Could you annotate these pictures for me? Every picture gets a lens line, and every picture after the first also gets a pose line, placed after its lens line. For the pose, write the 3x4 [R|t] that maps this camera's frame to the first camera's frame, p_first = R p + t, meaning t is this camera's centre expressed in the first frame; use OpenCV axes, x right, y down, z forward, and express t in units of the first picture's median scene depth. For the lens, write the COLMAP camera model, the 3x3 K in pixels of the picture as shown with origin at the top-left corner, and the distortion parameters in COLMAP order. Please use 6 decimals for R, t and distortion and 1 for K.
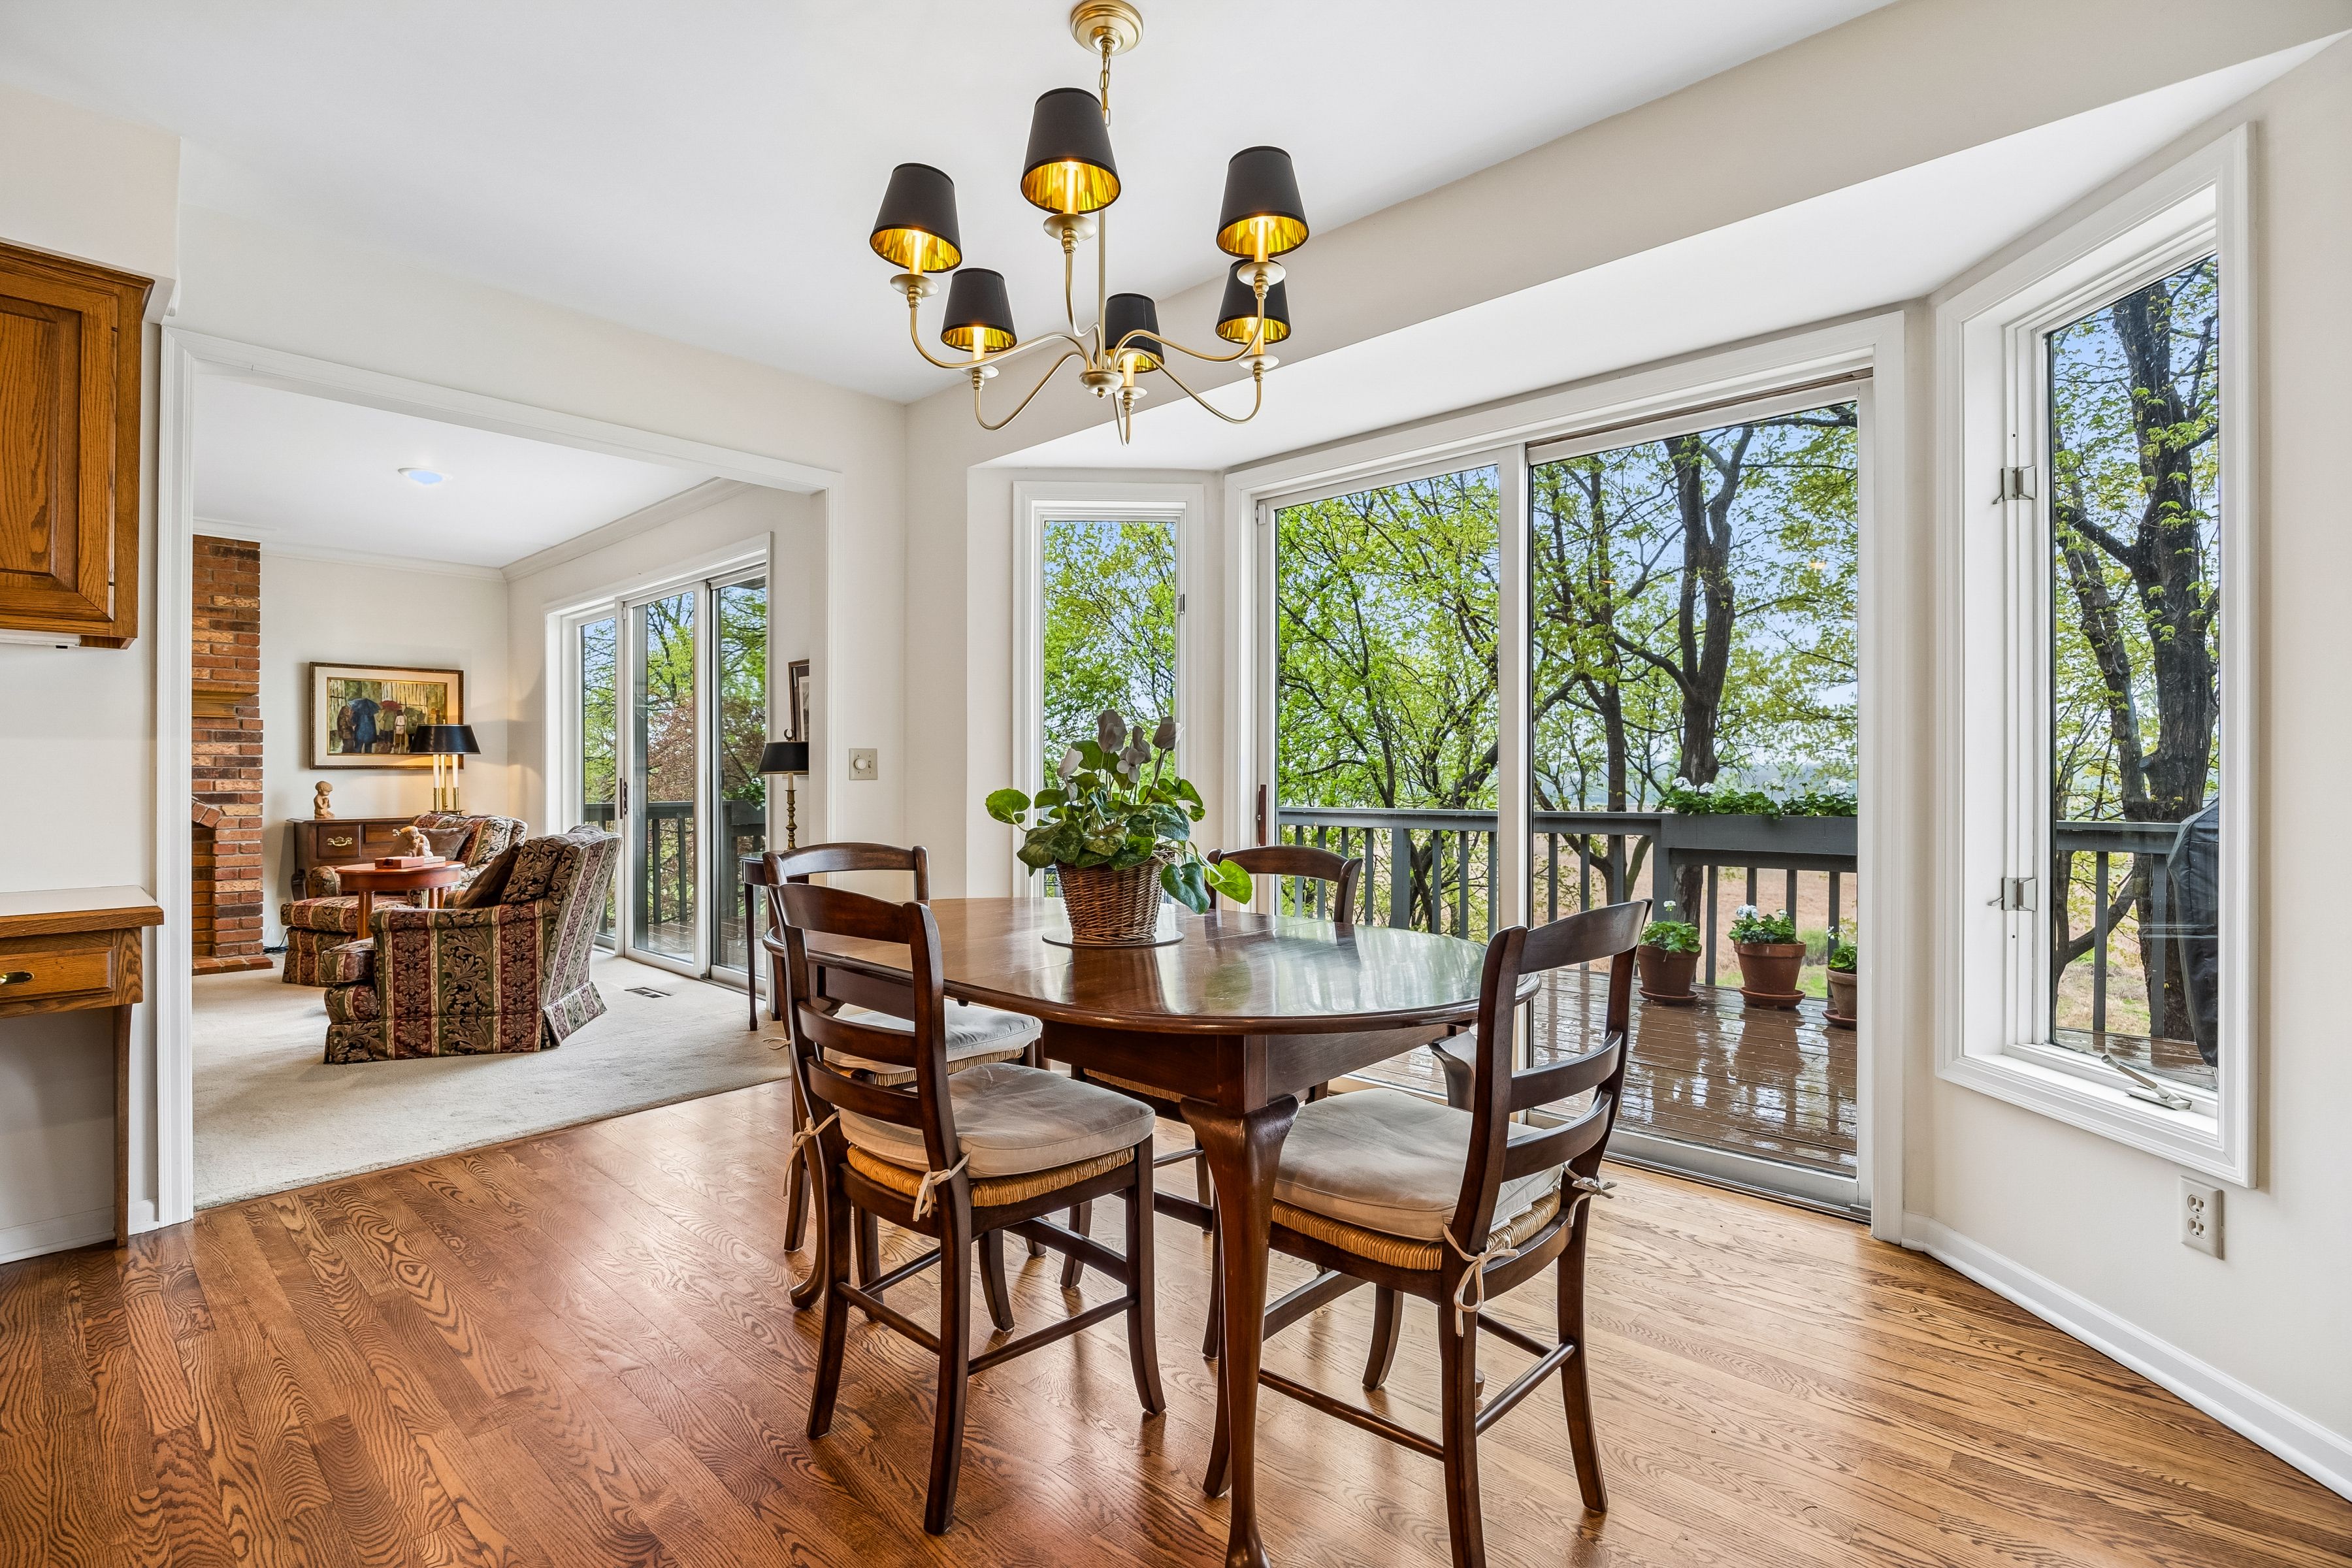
lens RADIAL K [[1103.9, 0, 1174.8], [0, 1103.9, 790.1], [0, 0, 1]] dist [-0.003242, 0.000056]
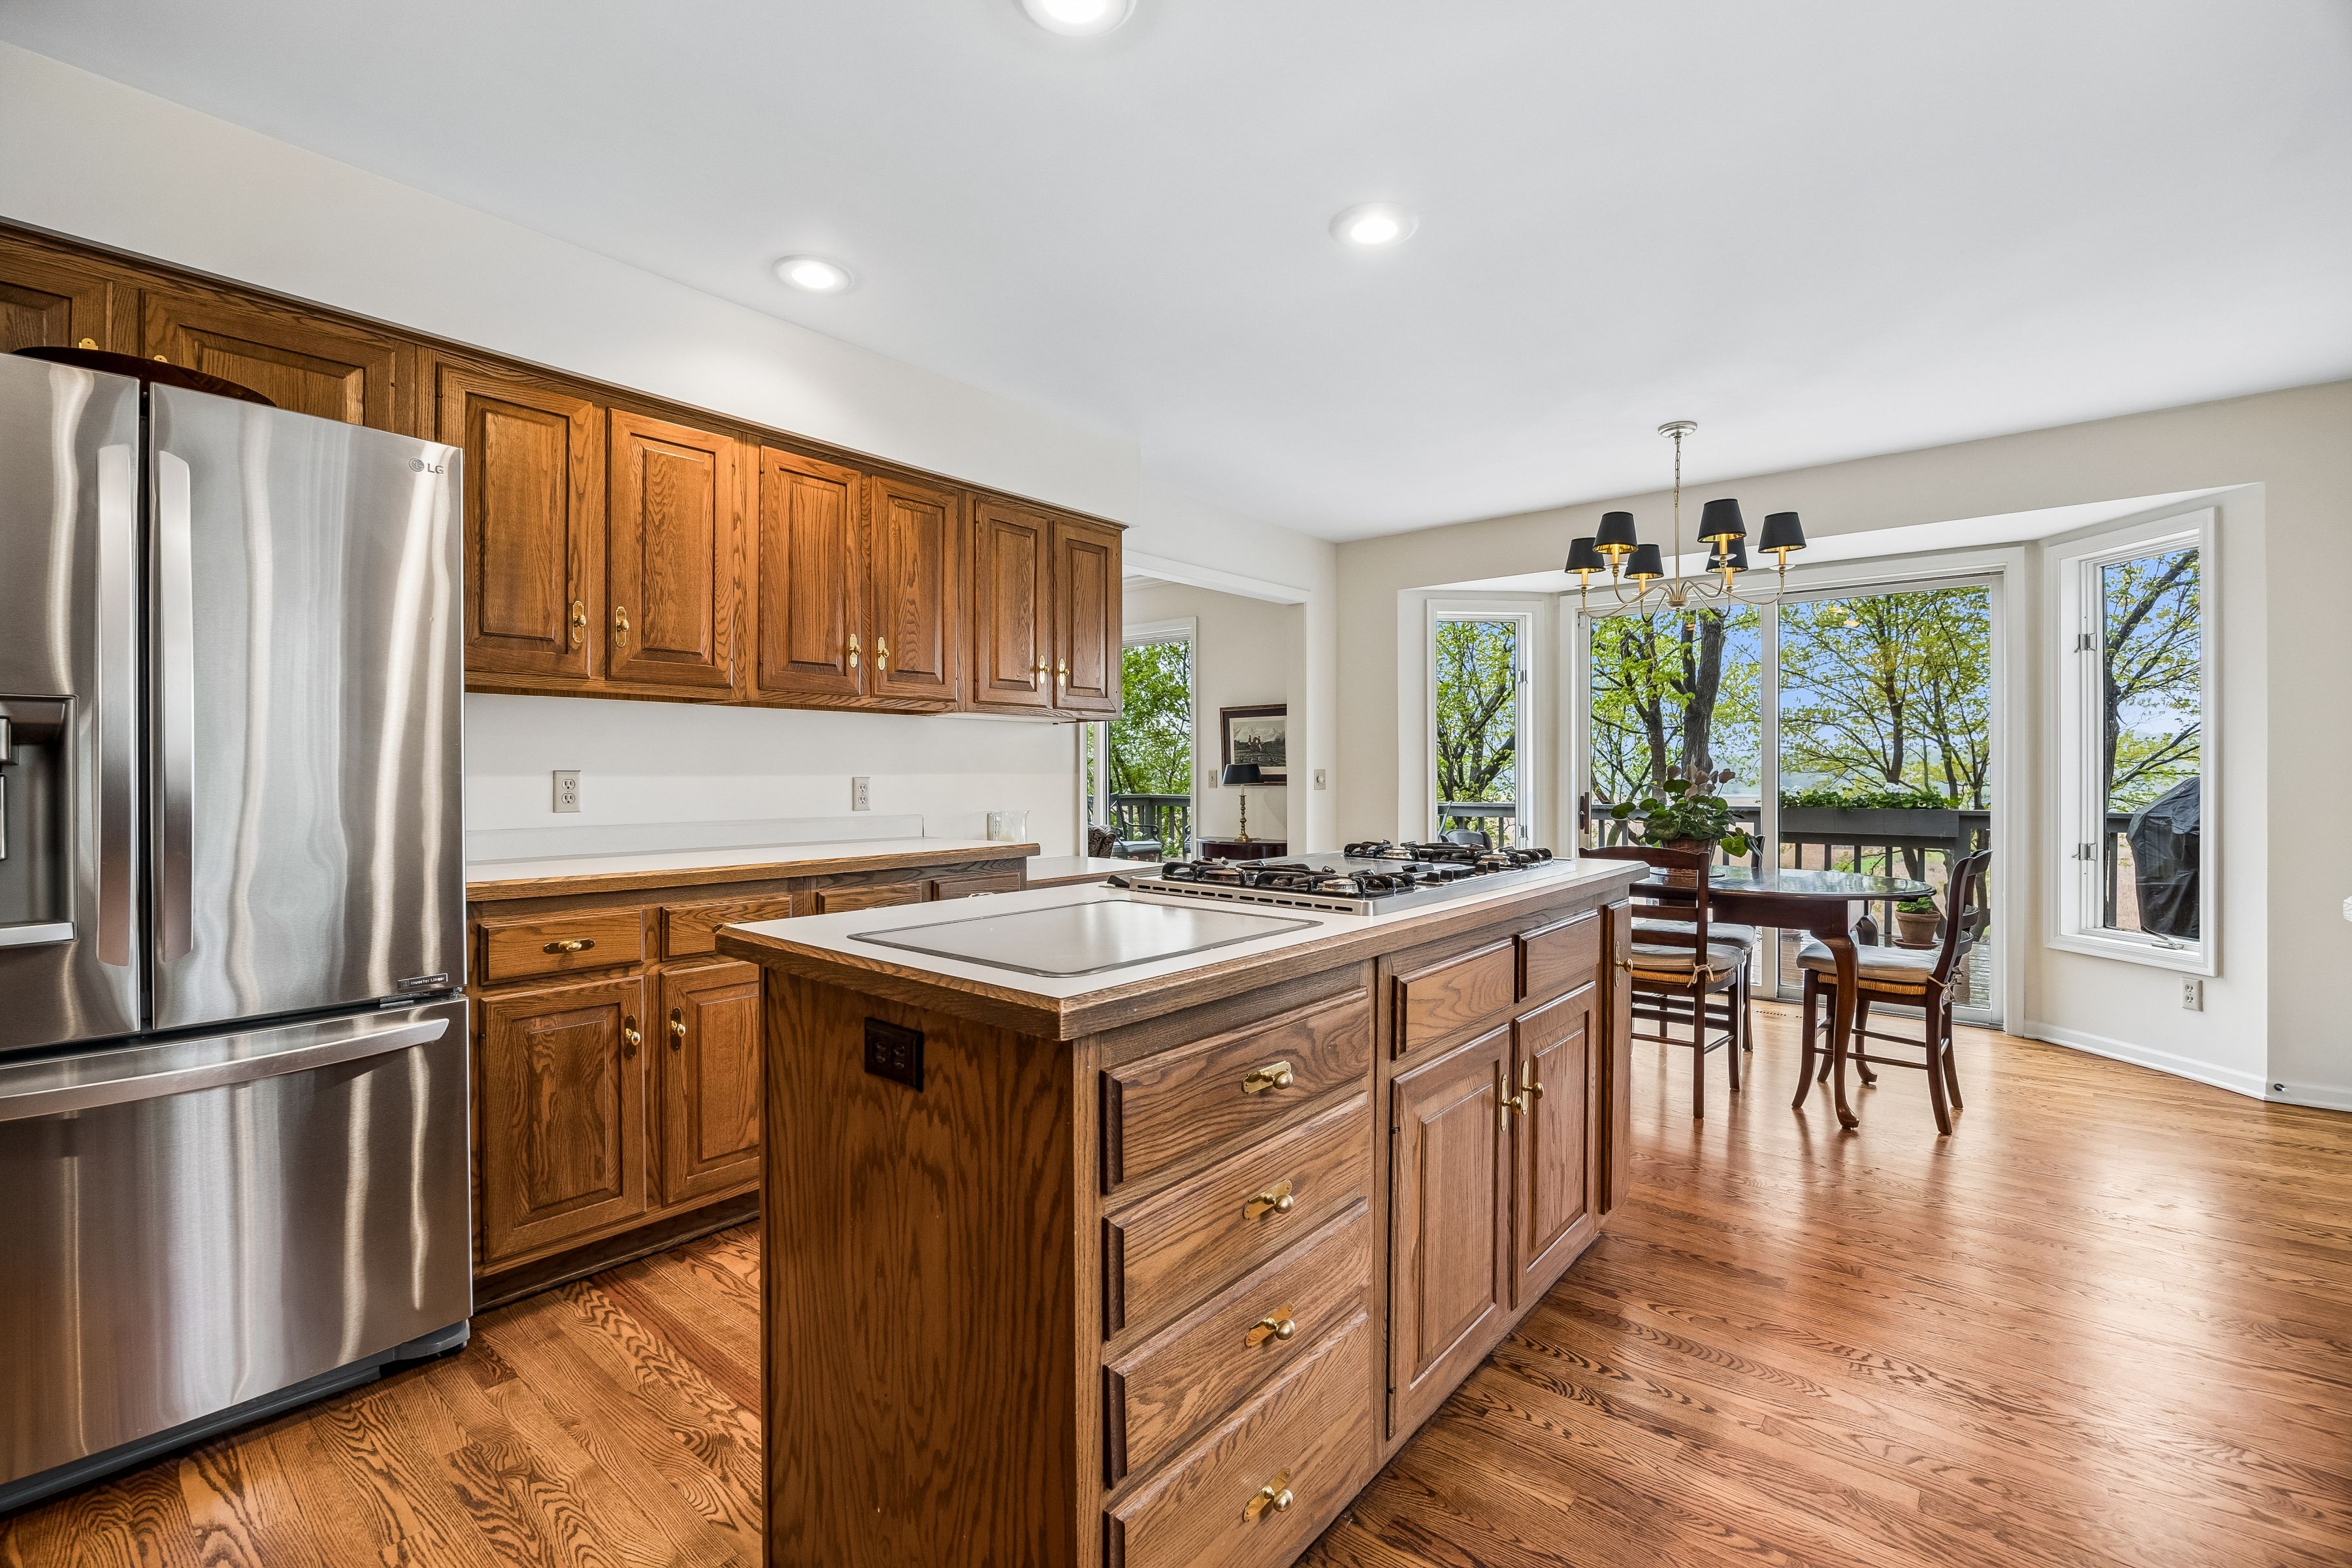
lens RADIAL K [[1060.9, 0, 1176.3], [0, 1060.9, 786.5], [0, 0, 1]] dist [-0.001472, -0.000621]
pose [[0.998538, -0.005091, 0.053823, -0.946104], [0.004768, 0.999970, 0.006131, -0.041037], [-0.053852, -0.005866, 0.998532, -0.787072]]
